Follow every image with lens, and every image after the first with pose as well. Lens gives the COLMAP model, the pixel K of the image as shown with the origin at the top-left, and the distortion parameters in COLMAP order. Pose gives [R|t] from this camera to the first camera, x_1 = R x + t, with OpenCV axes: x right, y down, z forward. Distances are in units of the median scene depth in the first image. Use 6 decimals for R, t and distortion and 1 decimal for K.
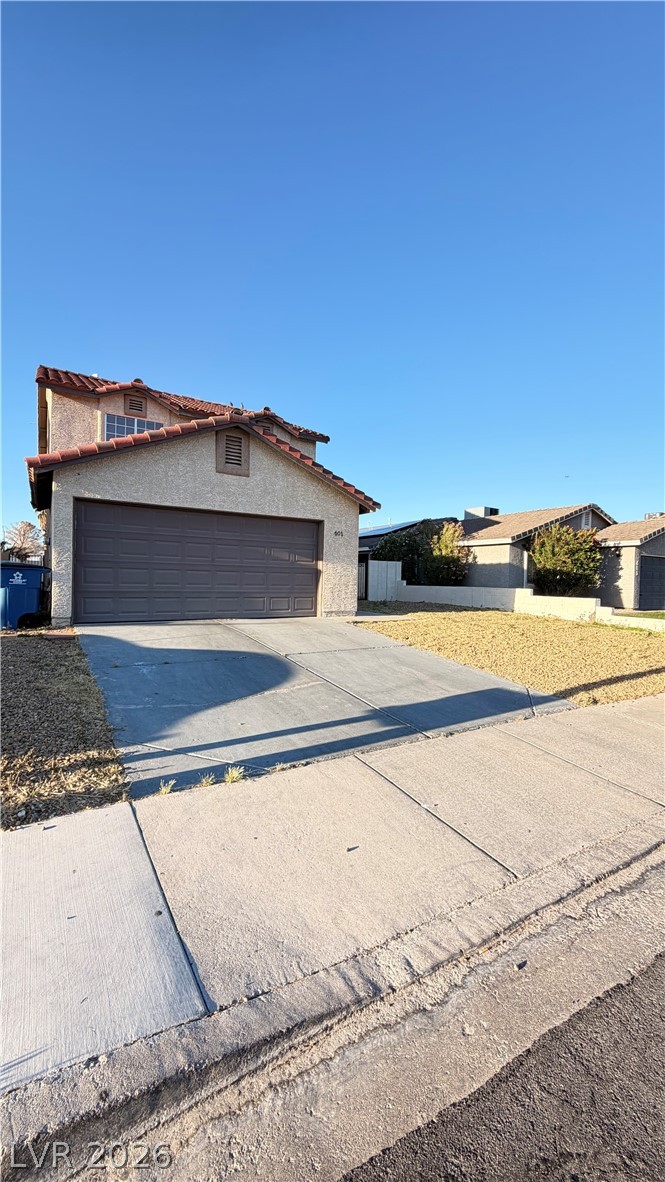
lens RADIAL K [[469.3, 0, 335.1], [0, 469.3, 591.5], [0, 0, 1]] dist [-0.001229, -0.000087]
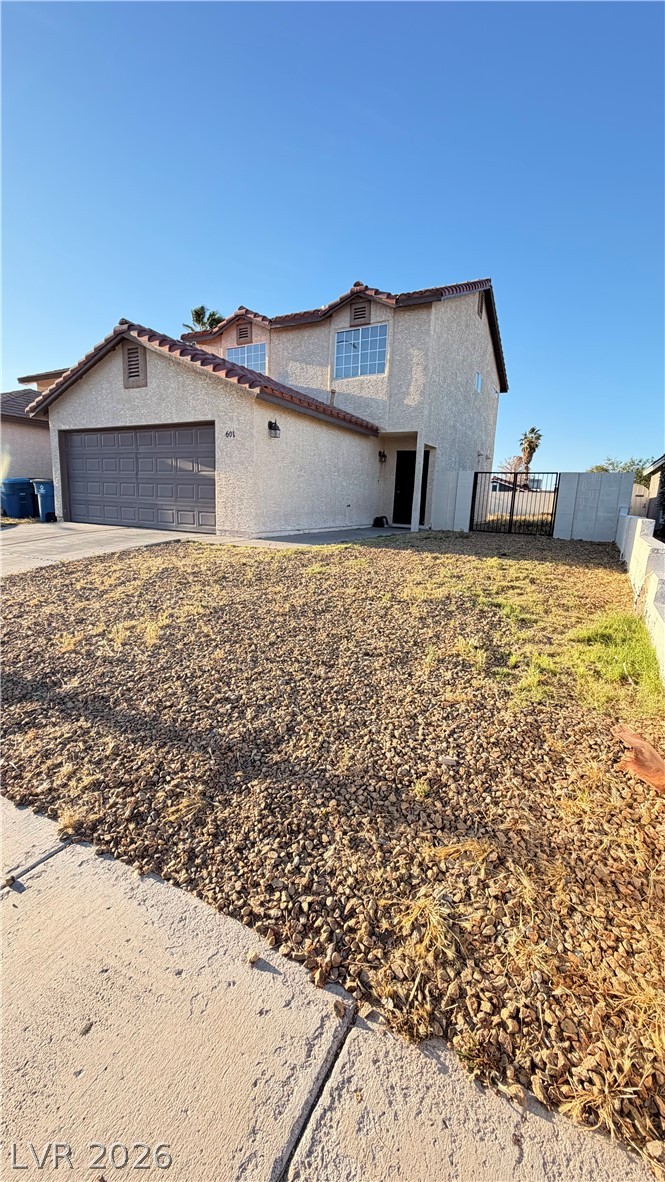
lens RADIAL K [[469.3, 0, 329.9], [0, 469.3, 590.4], [0, 0, 1]] dist [-0.001229, -0.000087]
pose [[0.489392, 0.165663, -0.856184, 0.868182], [-0.049705, 0.985493, 0.162272, 0.002709], [0.870646, -0.036859, 0.490527, 0.772361]]
